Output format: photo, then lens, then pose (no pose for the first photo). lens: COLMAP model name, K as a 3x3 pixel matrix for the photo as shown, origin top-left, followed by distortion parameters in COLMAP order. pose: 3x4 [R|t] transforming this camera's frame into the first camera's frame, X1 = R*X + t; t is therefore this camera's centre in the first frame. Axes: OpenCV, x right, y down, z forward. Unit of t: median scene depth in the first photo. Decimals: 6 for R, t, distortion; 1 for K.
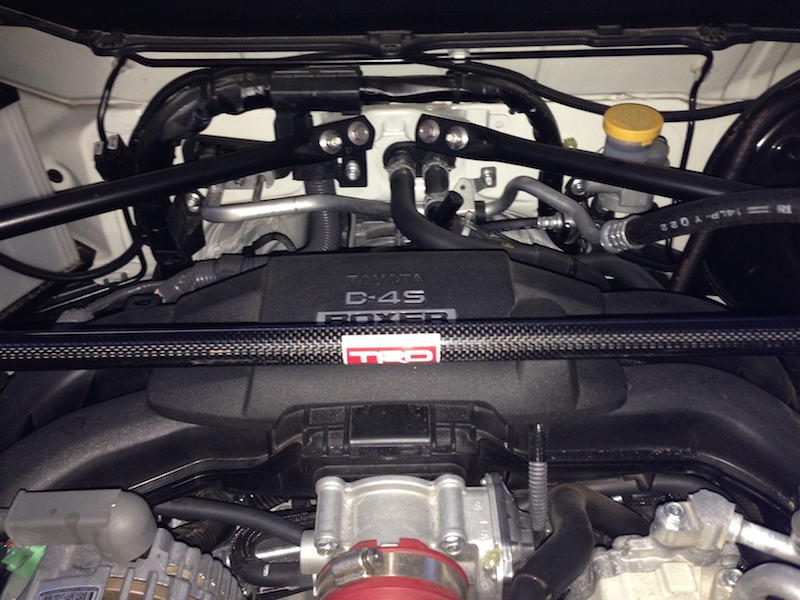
lens RADIAL K [[772.6, 0, 400.0], [0, 772.6, 300.0], [0, 0, 1]] dist [0.219211, -0.414491]
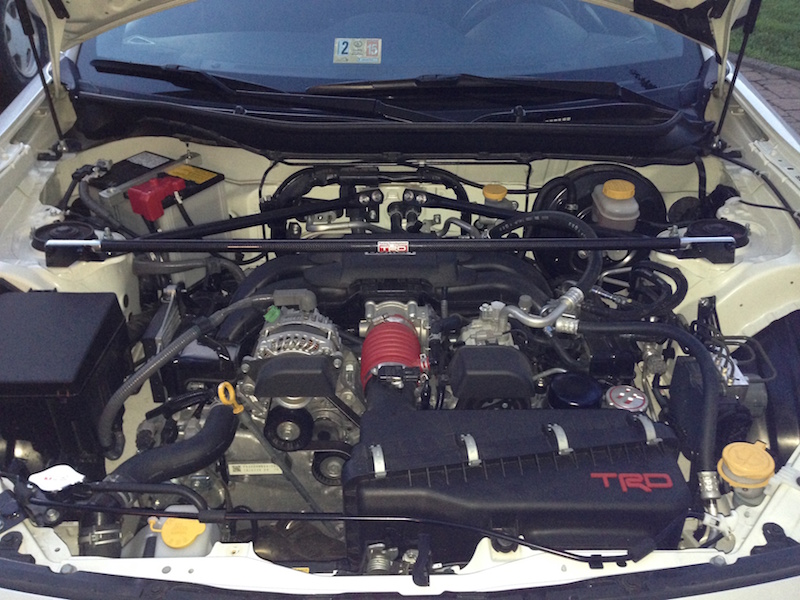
lens RADIAL K [[772.6, 0, 400.0], [0, 772.6, 300.0], [0, 0, 1]] dist [0.219211, -0.414491]
pose [[0.999842, 0.013474, 0.011607, -0.008781], [-0.011587, 0.988686, -0.149549, 0.402382], [-0.013491, 0.149391, 0.988686, -1.118859]]
